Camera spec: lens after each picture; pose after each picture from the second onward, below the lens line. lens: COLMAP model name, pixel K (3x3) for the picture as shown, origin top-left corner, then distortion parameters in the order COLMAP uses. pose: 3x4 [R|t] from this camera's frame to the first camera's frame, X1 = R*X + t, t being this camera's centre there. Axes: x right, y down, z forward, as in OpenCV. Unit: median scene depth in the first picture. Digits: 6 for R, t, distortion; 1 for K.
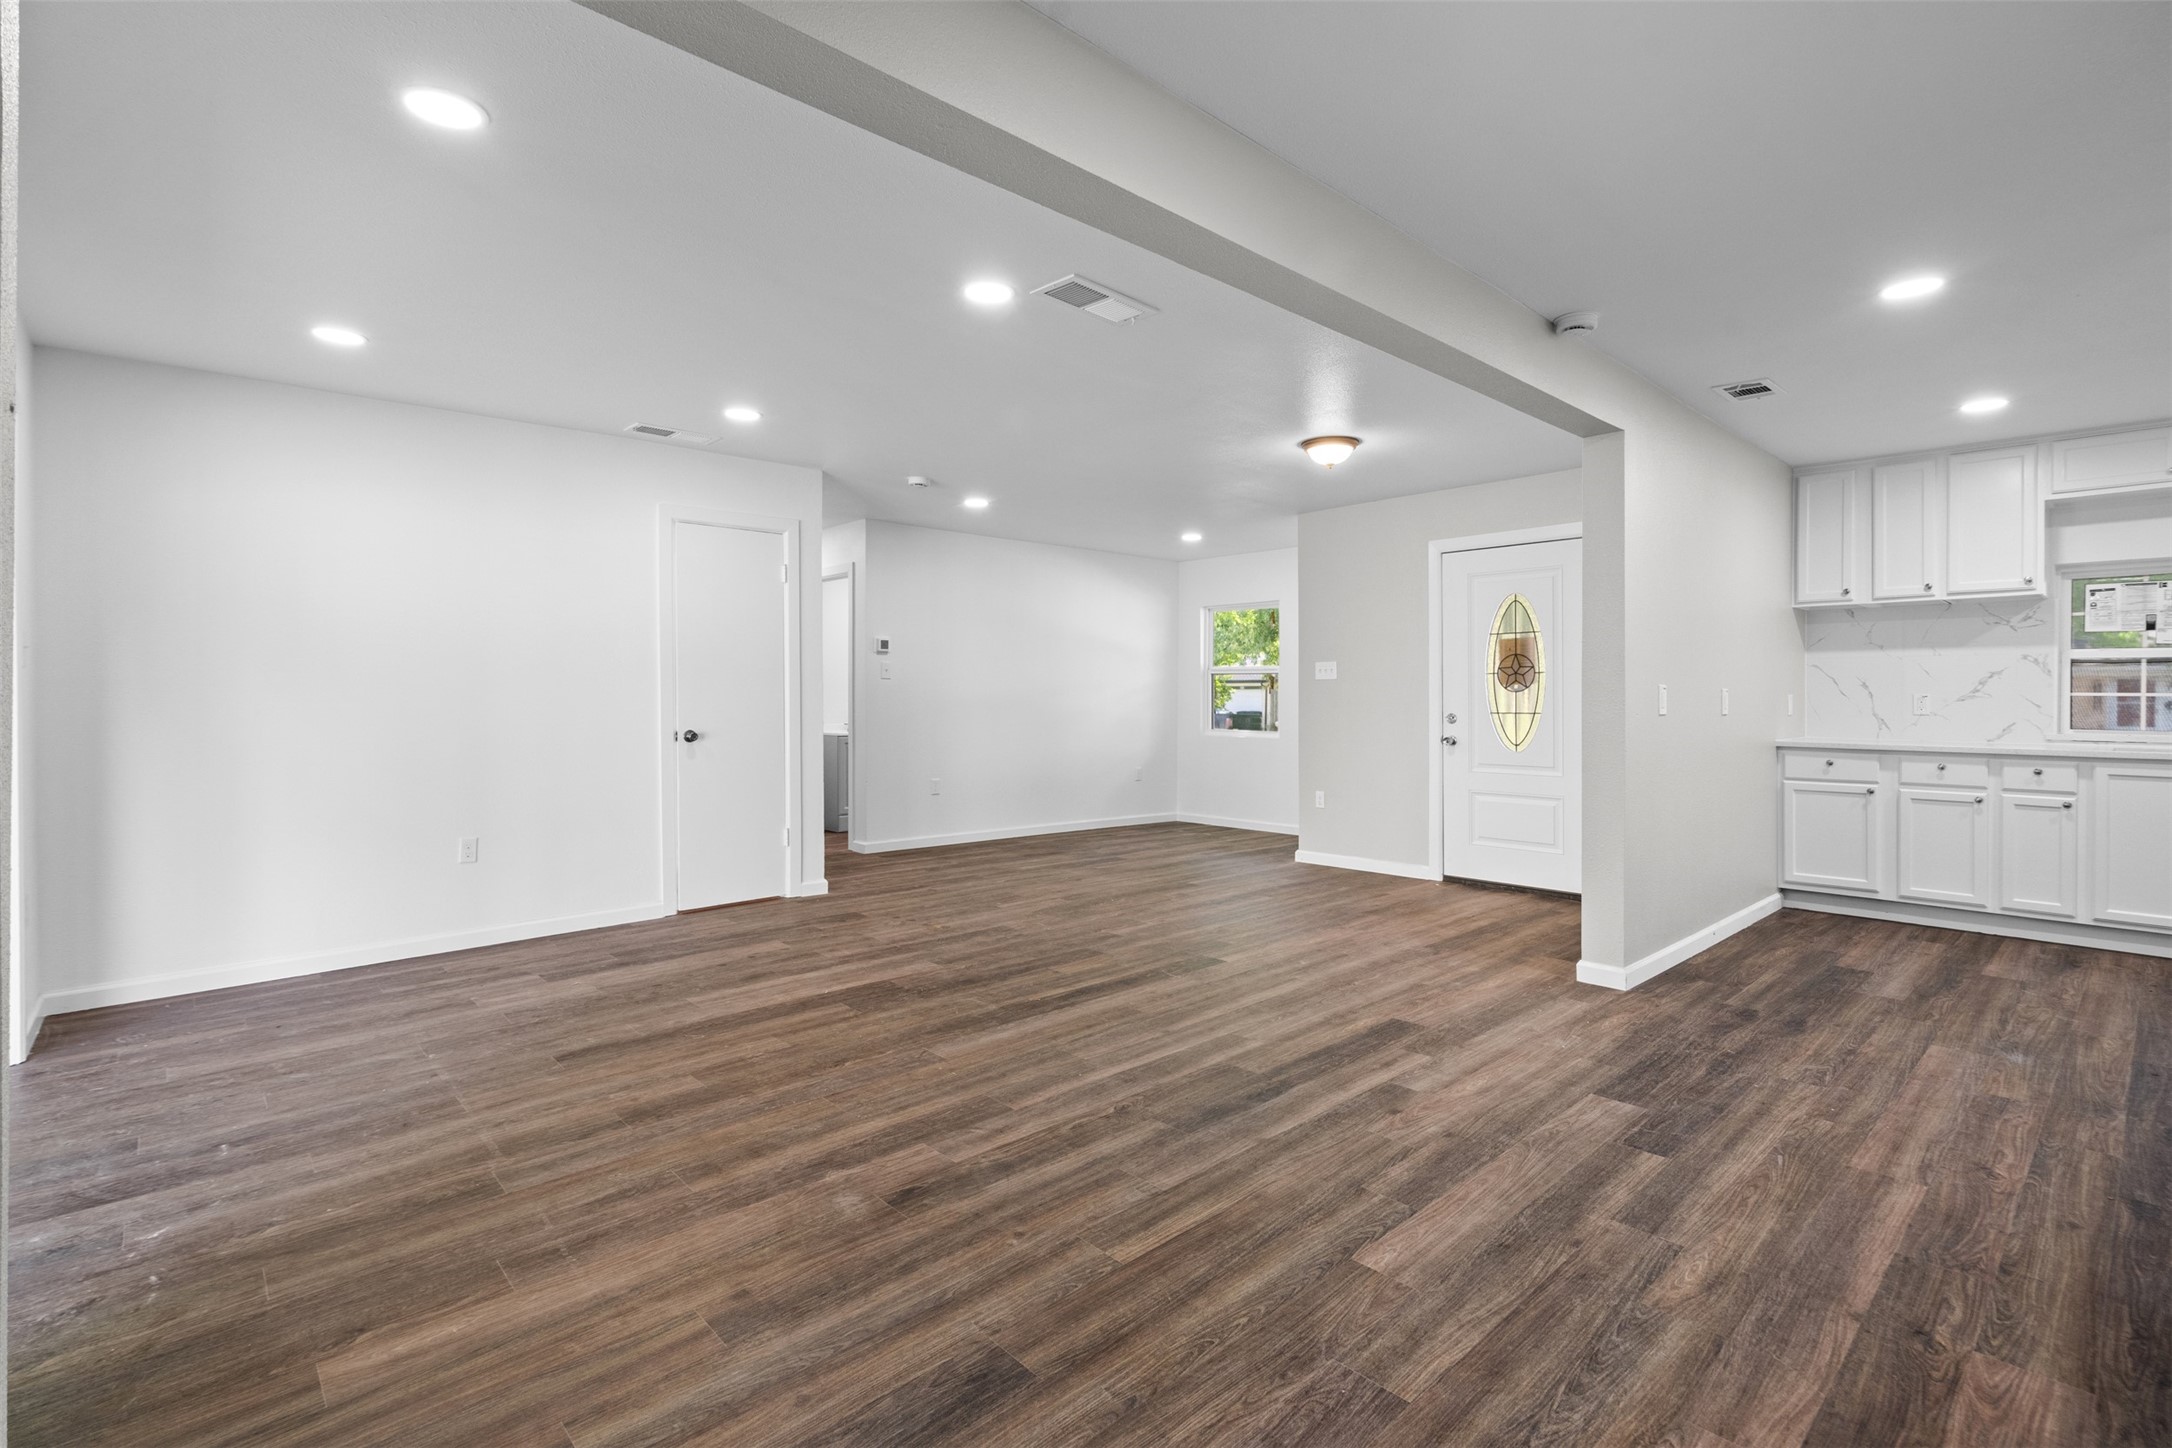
lens RADIAL K [[1000.1, 0, 1092.9], [0, 1000.1, 722.1], [0, 0, 1]] dist [-0.003959, 0.001719]
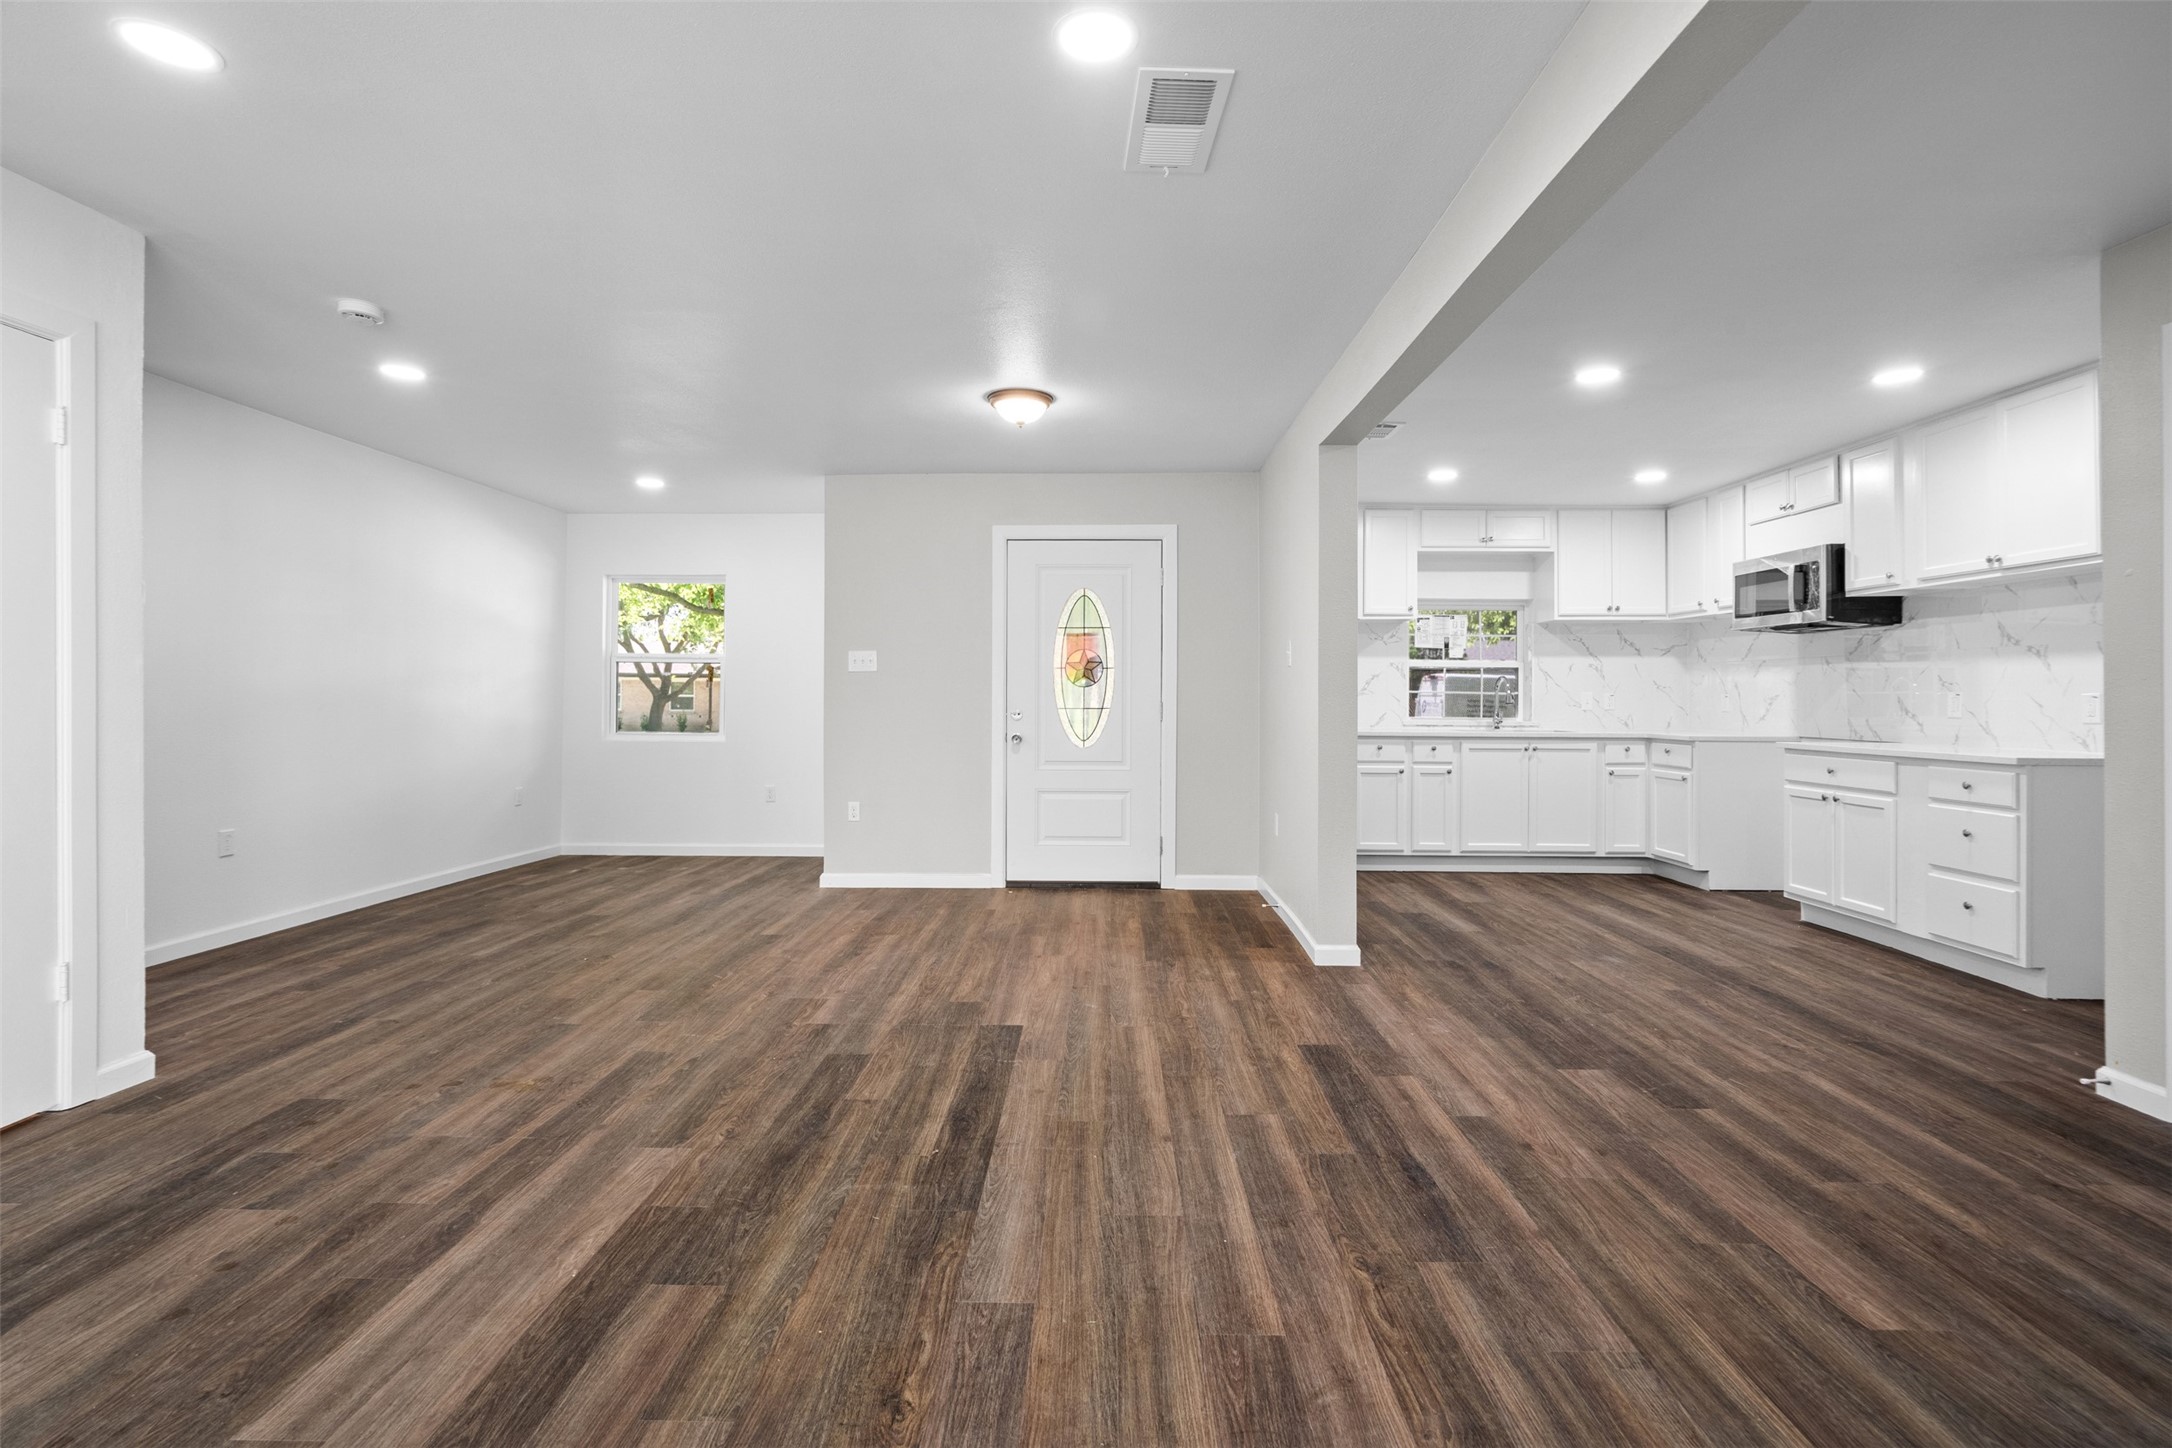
lens RADIAL K [[1000.1, 0, 1090.2], [0, 1000.1, 703.1], [0, 0, 1]] dist [-0.003959, 0.001719]
pose [[0.692518, -0.003132, 0.721394, -0.584264], [0.014131, 0.999858, -0.009225, -0.010212], [-0.721262, 0.016583, 0.692464, 0.605074]]
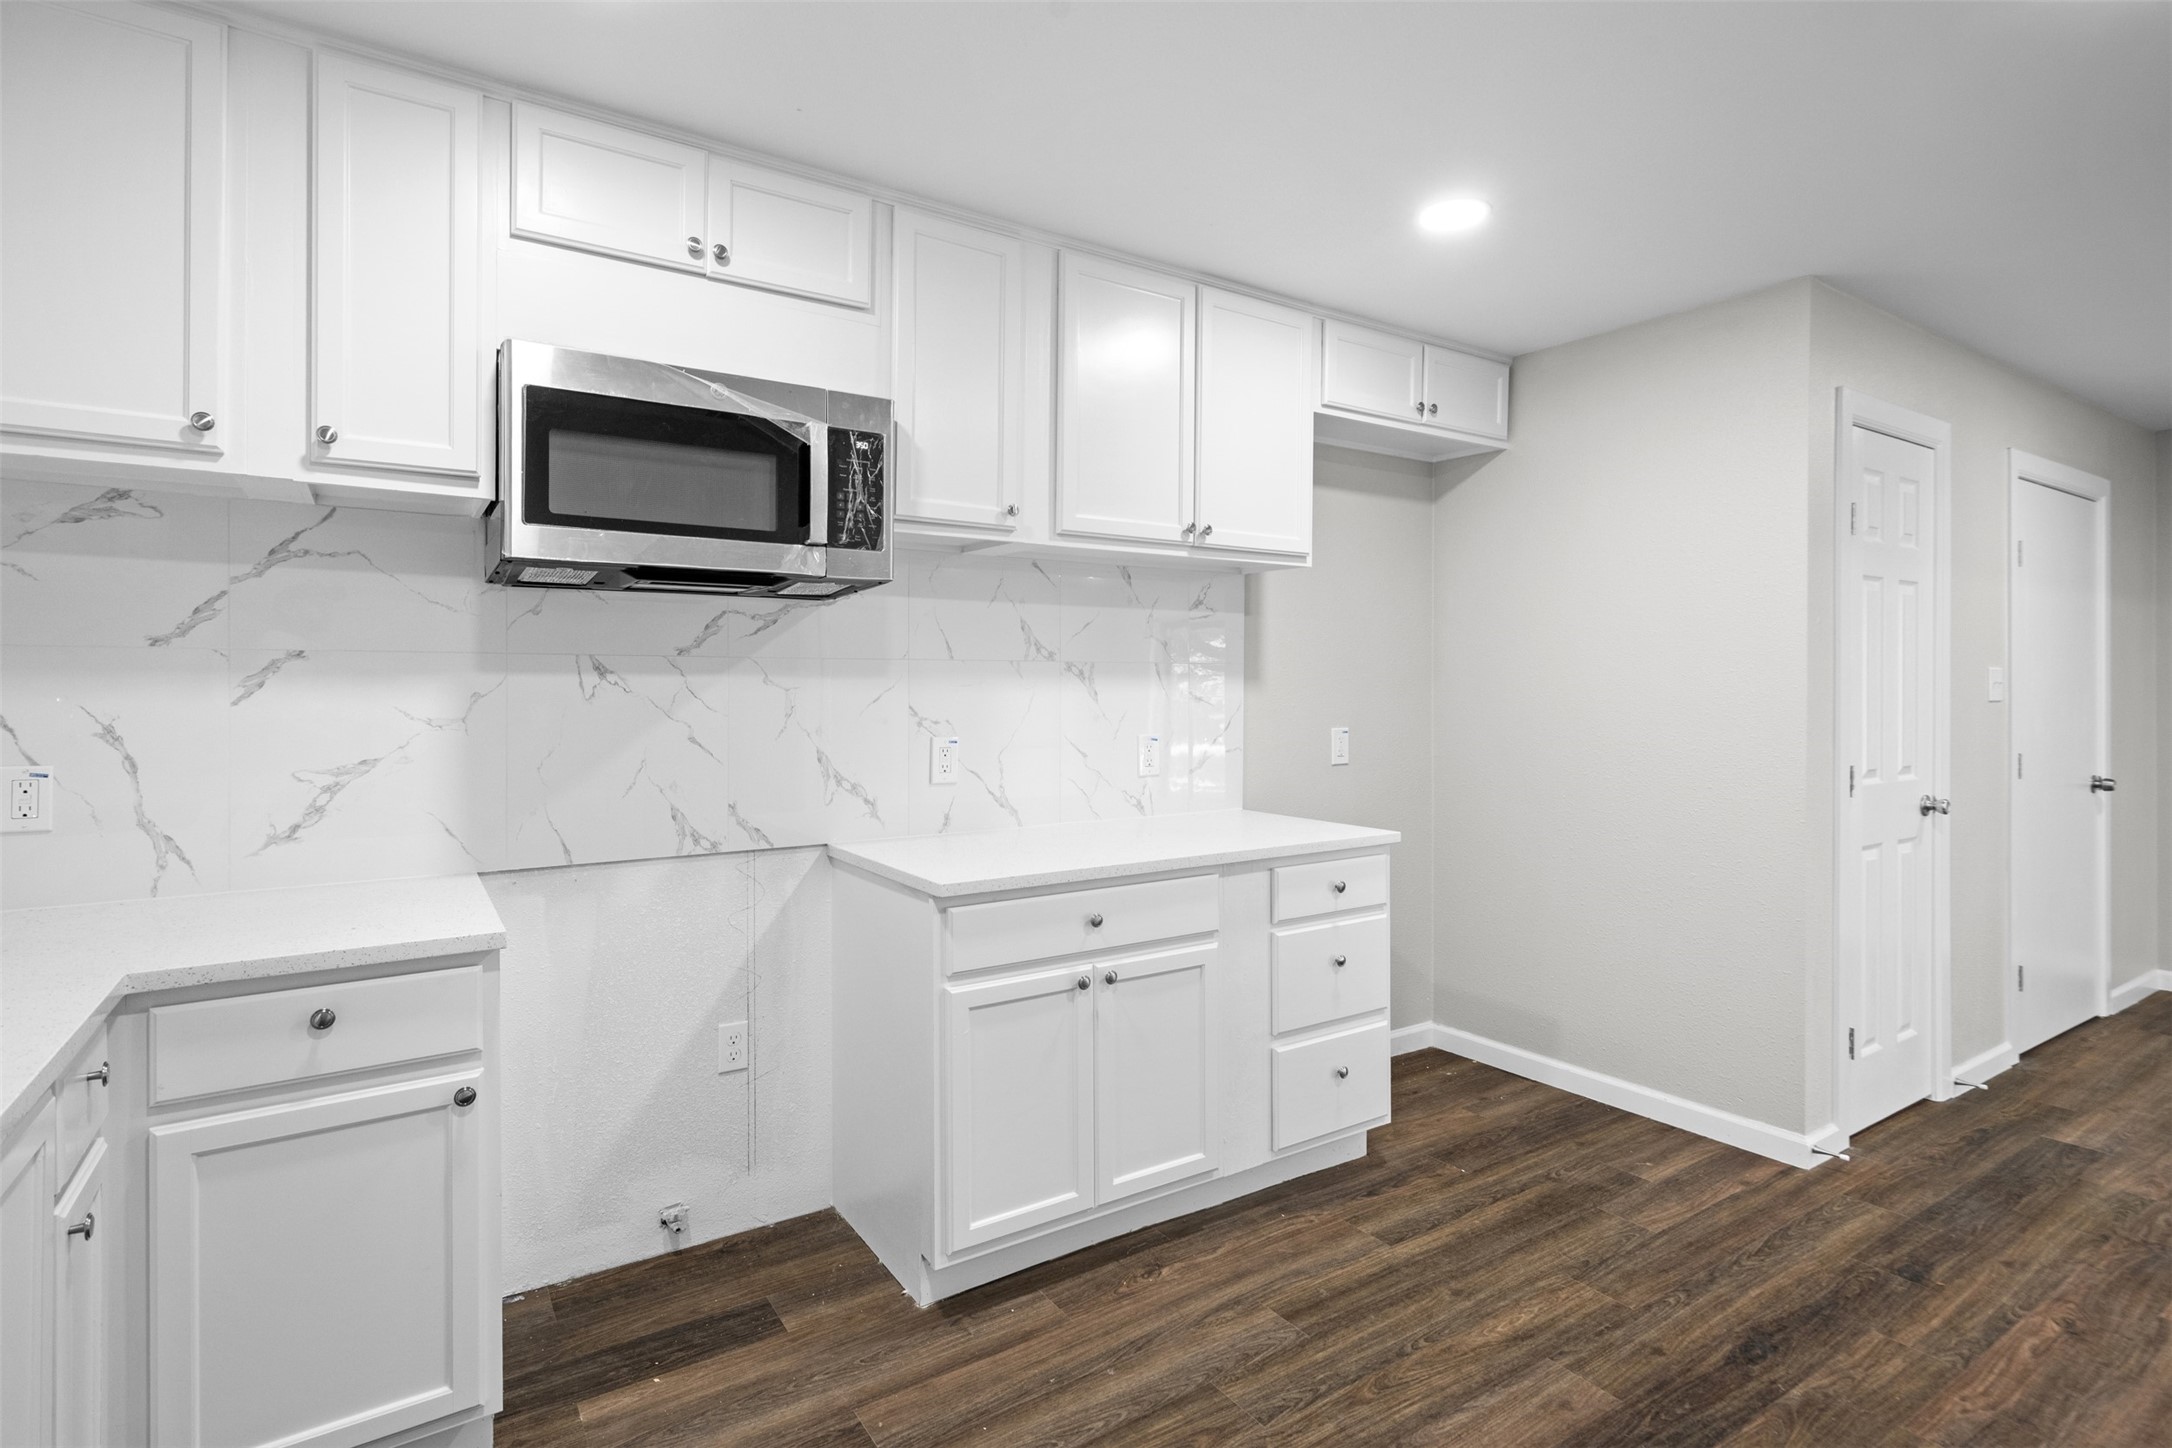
lens RADIAL K [[1074.7, 0, 1077.5], [0, 1074.7, 685.1], [0, 0, 1]] dist [-0.004654, 0.000779]
pose [[-0.984840, -0.003101, 0.173440, 1.276605], [0.001742, 0.999613, 0.027764, -0.096224], [-0.173459, 0.027645, -0.984453, 1.644243]]
